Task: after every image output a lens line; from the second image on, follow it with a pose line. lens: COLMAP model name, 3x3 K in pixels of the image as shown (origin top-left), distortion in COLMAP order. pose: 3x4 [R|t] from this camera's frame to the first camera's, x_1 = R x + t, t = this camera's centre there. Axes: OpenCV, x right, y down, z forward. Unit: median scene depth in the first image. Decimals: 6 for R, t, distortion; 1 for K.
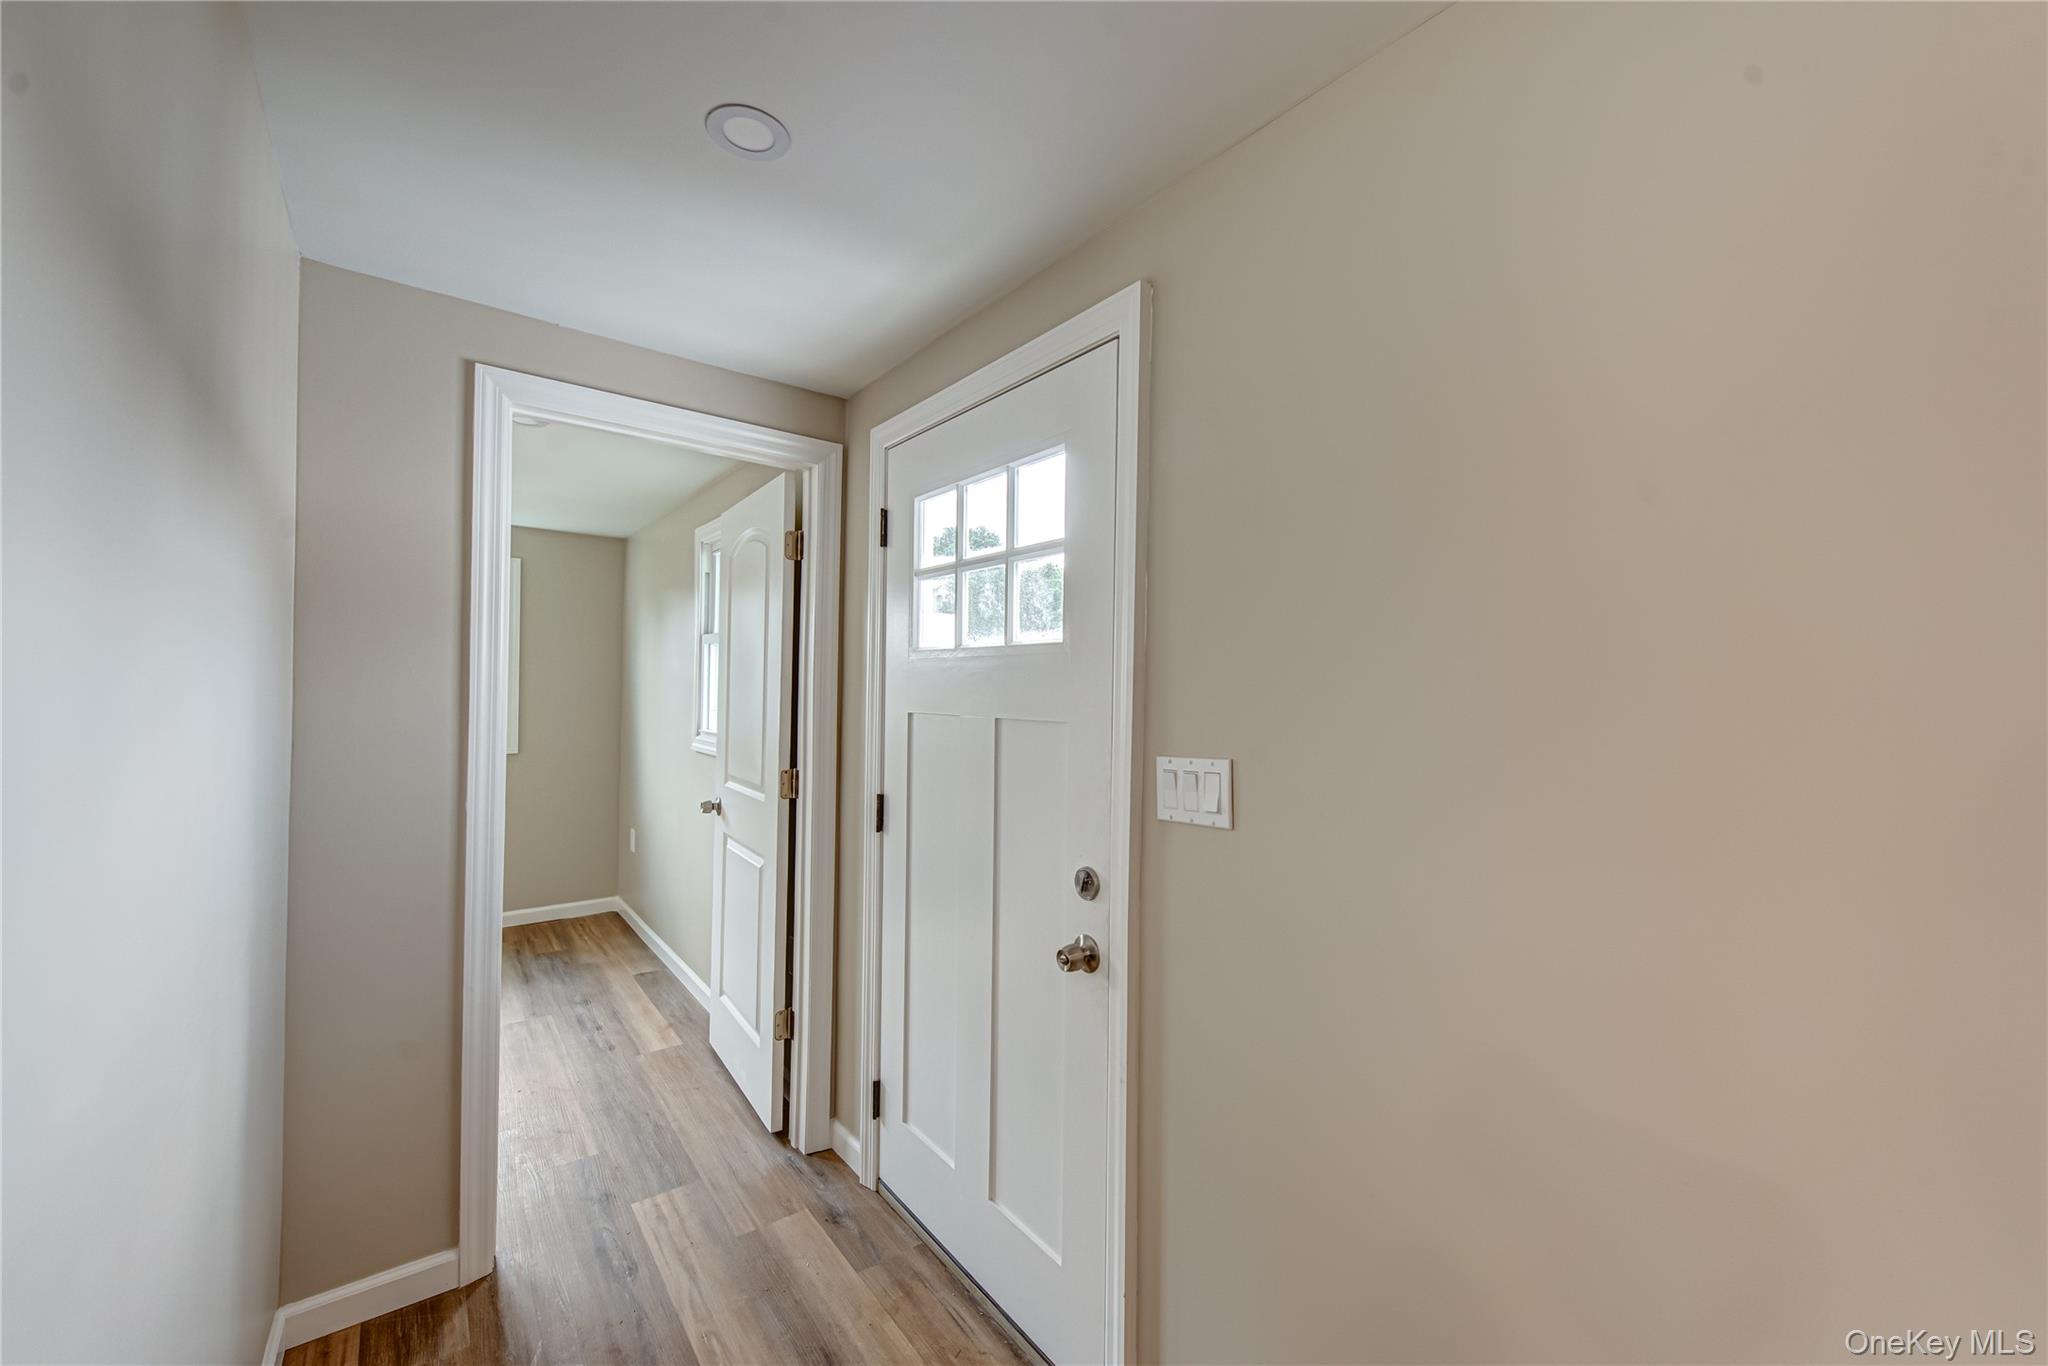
lens RADIAL K [[795.4, 0, 1034.3], [0, 795.4, 690.6], [0, 0, 1]] dist [0.016423, -0.006706]
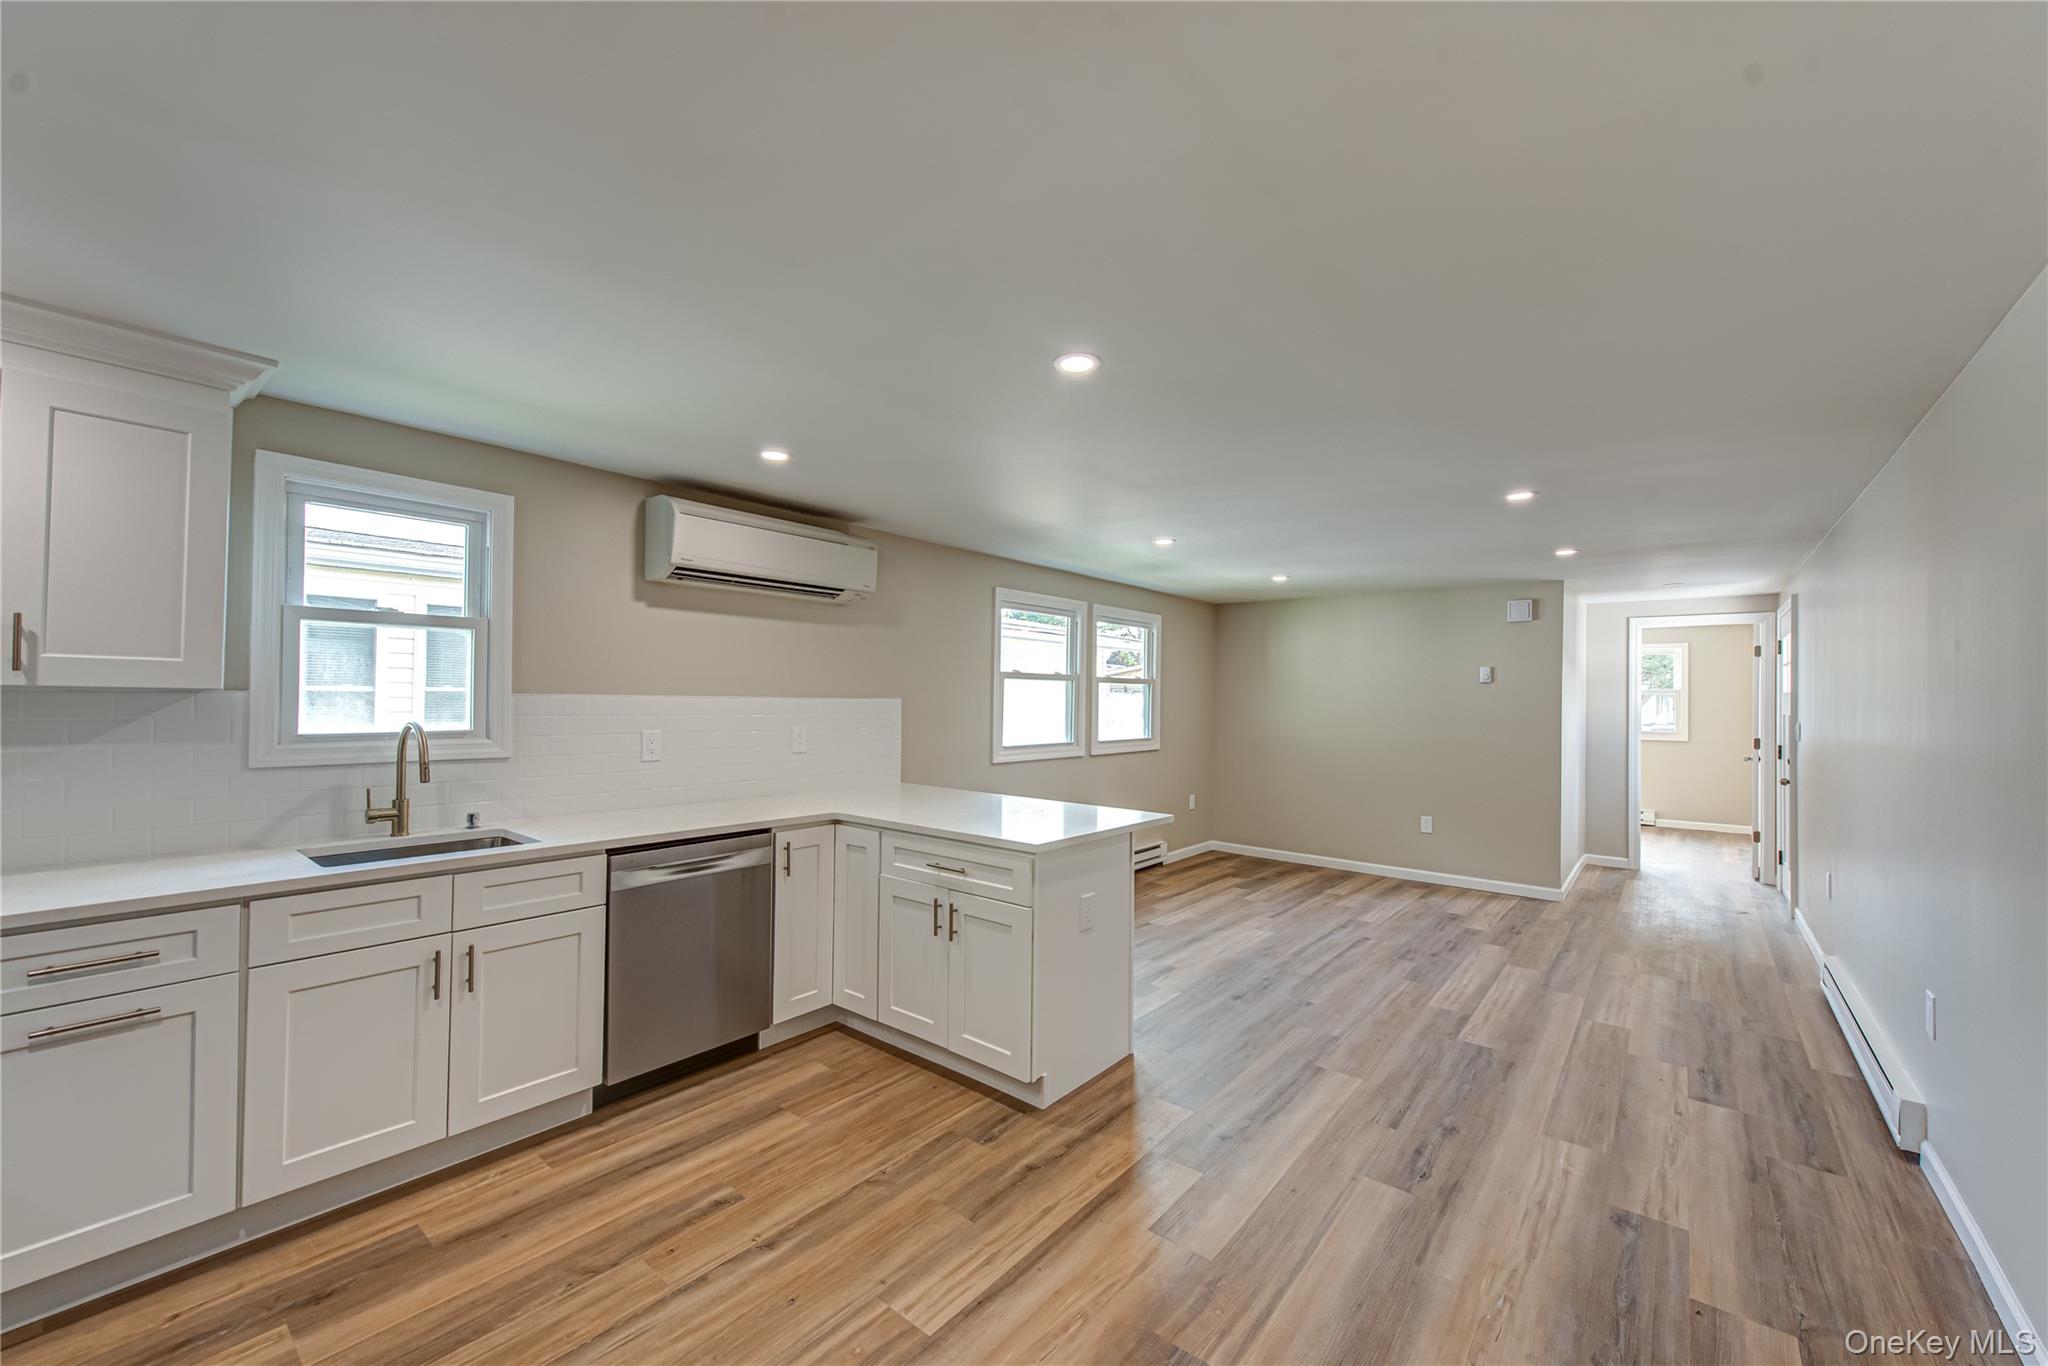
lens RADIAL K [[795.4, 0, 1034.3], [0, 795.4, 690.6], [0, 0, 1]] dist [0.016423, -0.006706]
pose [[0.217510, -0.023011, -0.975787, 1.895479], [-0.008489, 0.999640, -0.025466, 0.033889], [0.976021, 0.013823, 0.217237, -2.038427]]
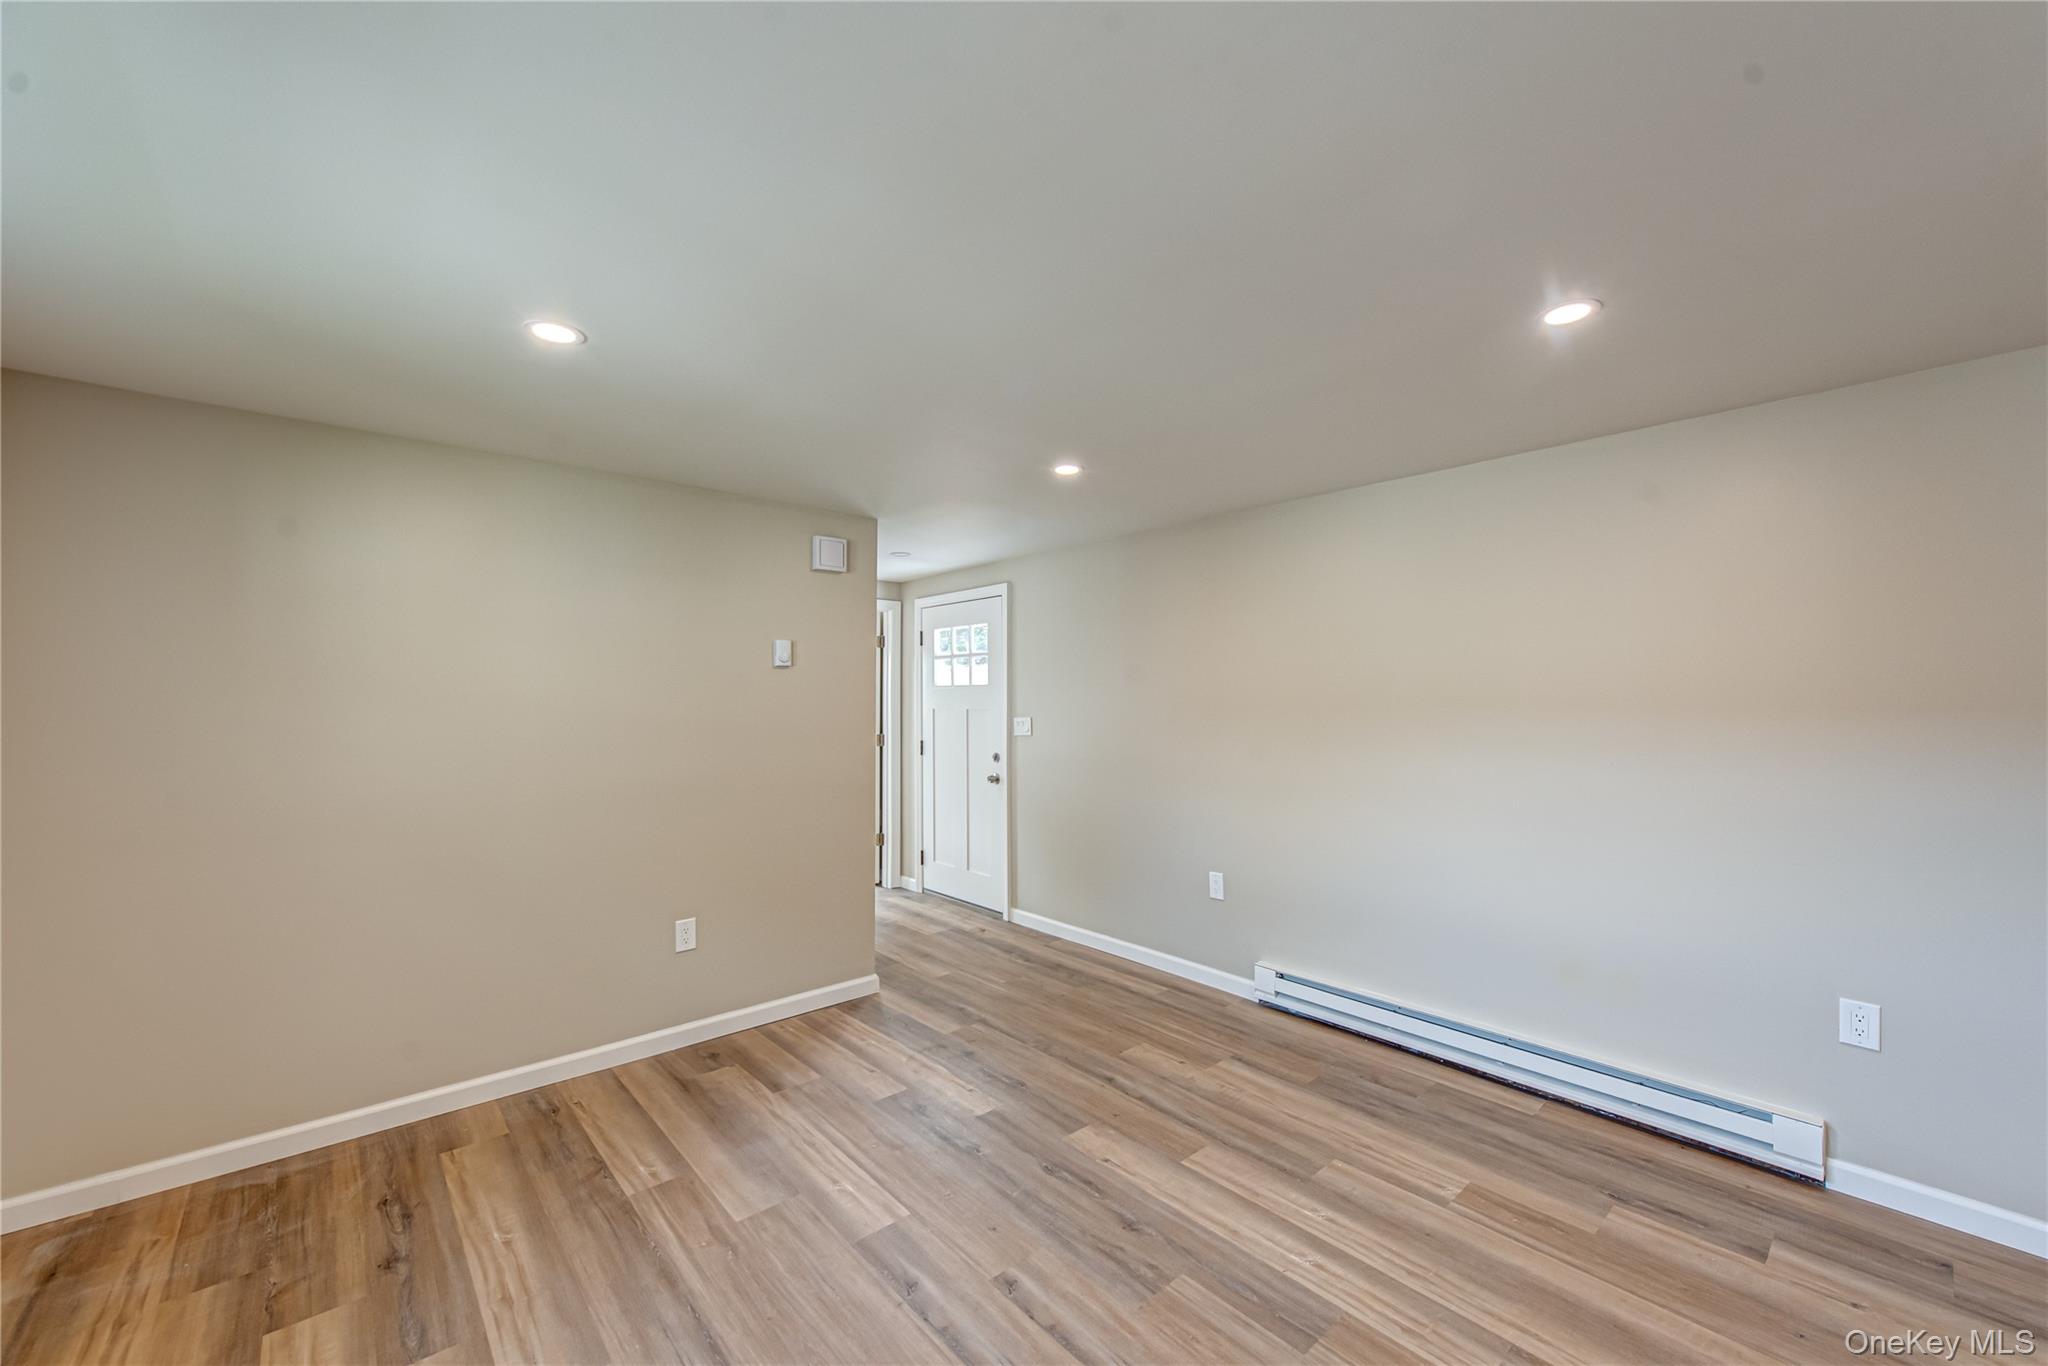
lens RADIAL K [[795.4, 0, 1034.3], [0, 795.4, 690.6], [0, 0, 1]] dist [0.016423, -0.006706]
pose [[0.998262, -0.019144, 0.055738, 0.032513], [0.019703, 0.999761, -0.009514, -0.001240], [-0.055542, 0.010596, 0.998400, -1.590439]]
